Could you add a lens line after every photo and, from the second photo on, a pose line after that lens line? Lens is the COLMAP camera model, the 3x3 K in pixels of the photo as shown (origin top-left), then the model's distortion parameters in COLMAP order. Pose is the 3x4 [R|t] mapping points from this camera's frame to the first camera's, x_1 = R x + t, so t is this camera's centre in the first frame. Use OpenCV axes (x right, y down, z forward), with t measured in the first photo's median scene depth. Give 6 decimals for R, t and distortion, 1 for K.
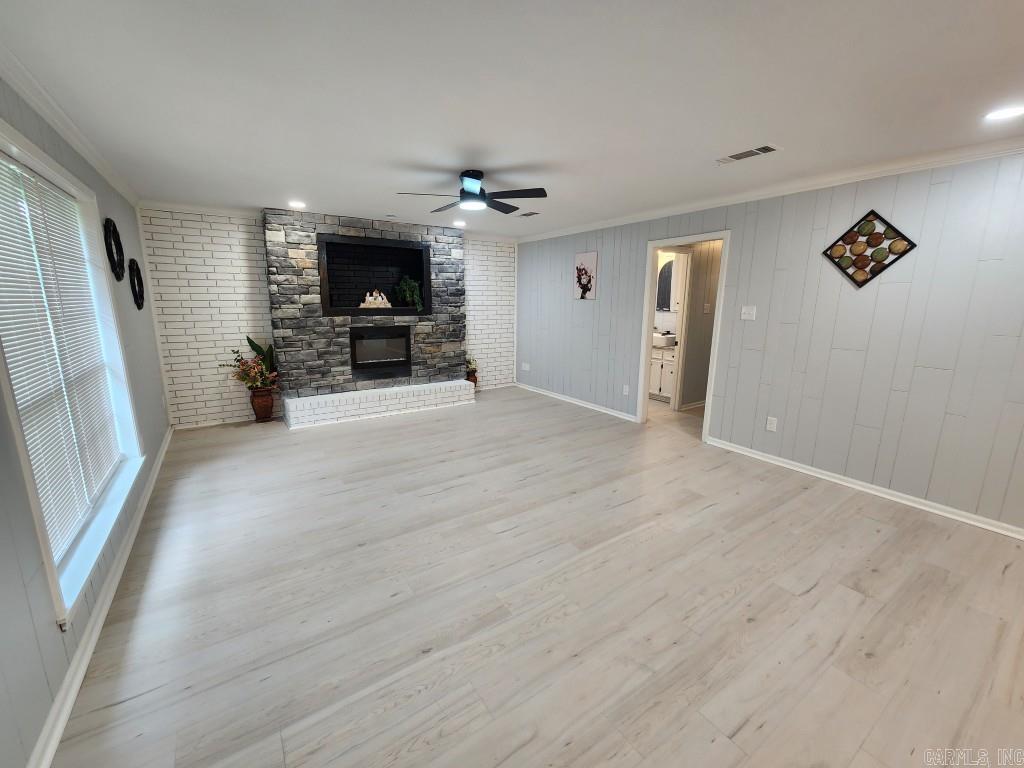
lens RADIAL K [[419.6, 0, 504.1], [0, 419.6, 379.5], [0, 0, 1]] dist [0.001673, -0.001431]
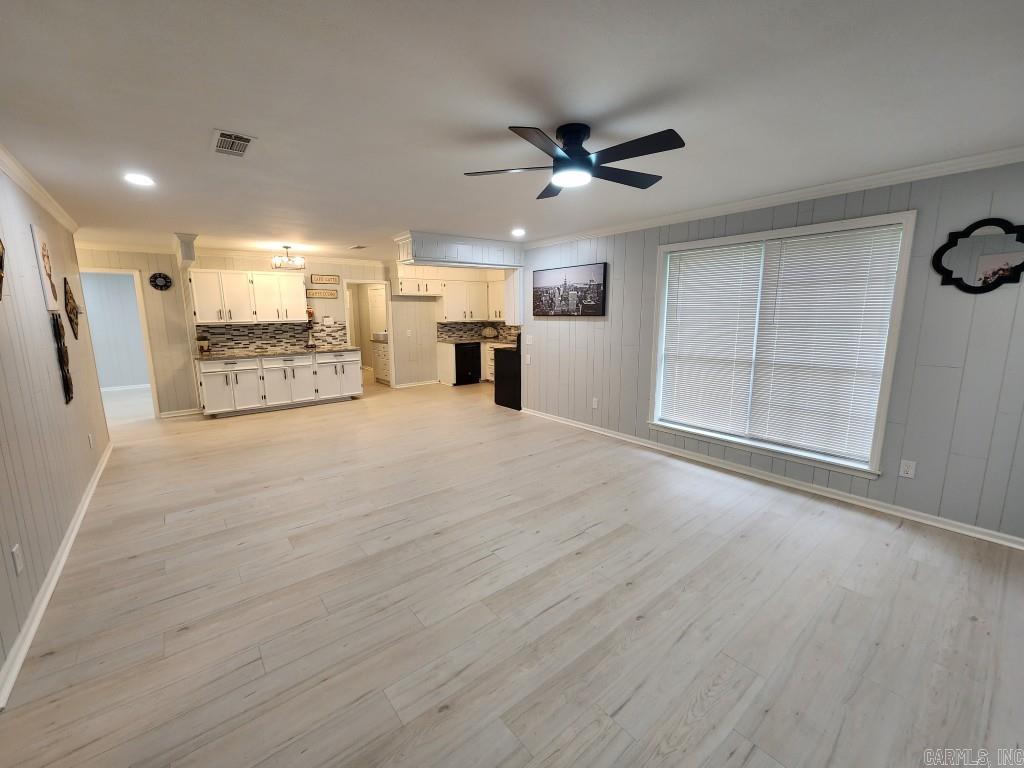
lens RADIAL K [[419.6, 0, 503.6], [0, 419.6, 379.9], [0, 0, 1]] dist [0.001673, -0.001431]
pose [[-0.995743, 0.017063, -0.090576, 0.067583], [-0.015557, 0.937498, 0.347642, -0.228383], [0.090847, 0.347571, -0.933242, 1.154179]]
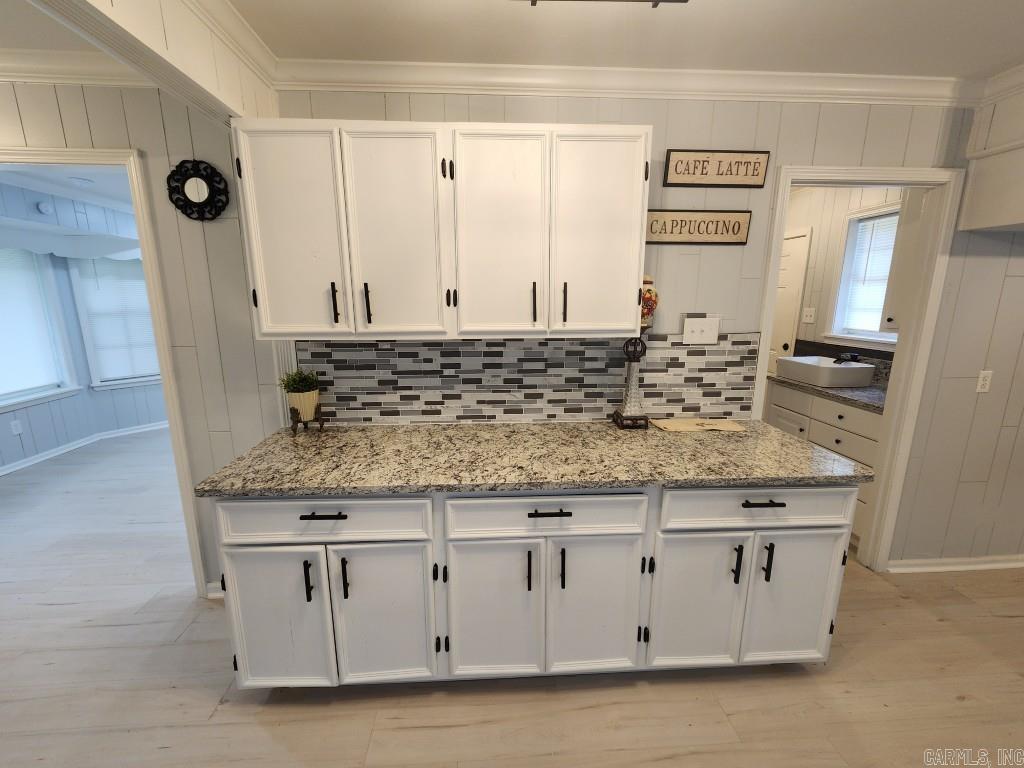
lens RADIAL K [[419.6, 0, 503.6], [0, 419.6, 382.0], [0, 0, 1]] dist [0.001673, -0.001431]
pose [[-0.866786, -0.104496, 0.487609, 0.522148], [0.090535, 0.928575, 0.359934, -0.007292], [-0.490393, 0.356132, -0.795415, 0.037338]]
